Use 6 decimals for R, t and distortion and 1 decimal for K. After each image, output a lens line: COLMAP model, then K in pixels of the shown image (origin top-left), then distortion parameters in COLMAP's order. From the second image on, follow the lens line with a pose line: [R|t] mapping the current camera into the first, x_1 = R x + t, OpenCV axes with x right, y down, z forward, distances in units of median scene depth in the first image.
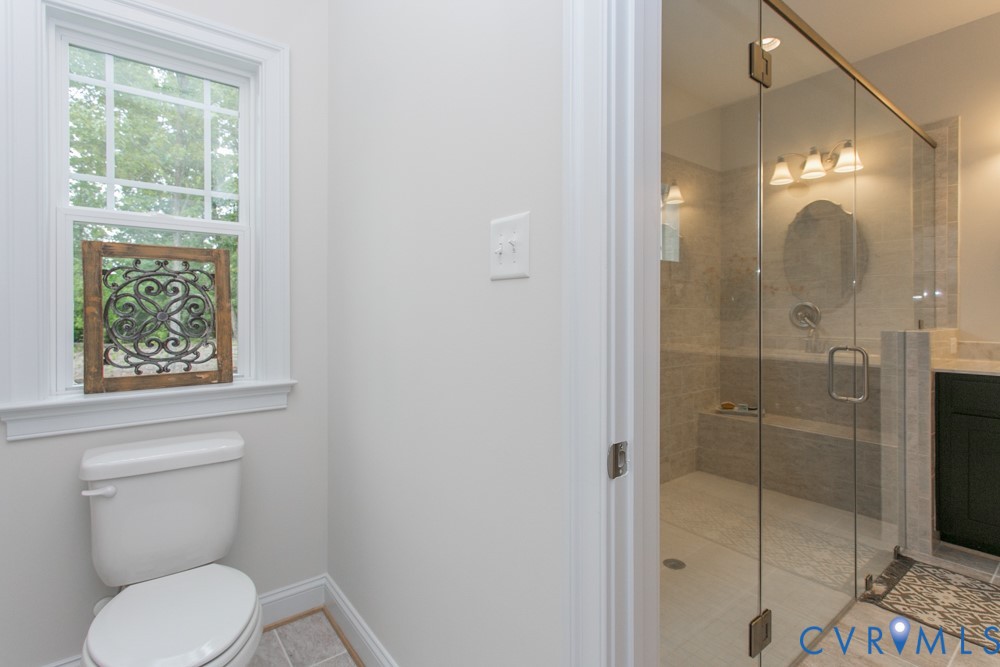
lens RADIAL K [[487.6, 0, 498.1], [0, 487.6, 325.9], [0, 0, 1]] dist [0.000031, 0.002075]
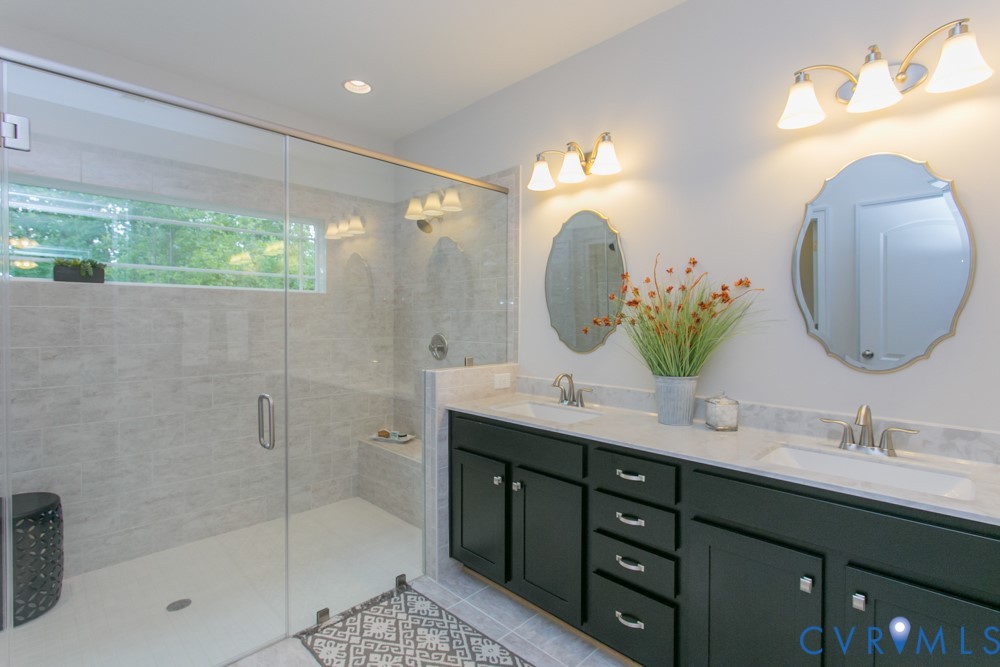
lens RADIAL K [[487.6, 0, 498.2], [0, 487.6, 334.0], [0, 0, 1]] dist [0.000031, 0.002075]
pose [[0.995126, -0.002207, 0.098585, 0.744257], [0.001333, 0.999959, 0.008921, -0.065564], [-0.098601, -0.008746, 0.995089, -0.055704]]
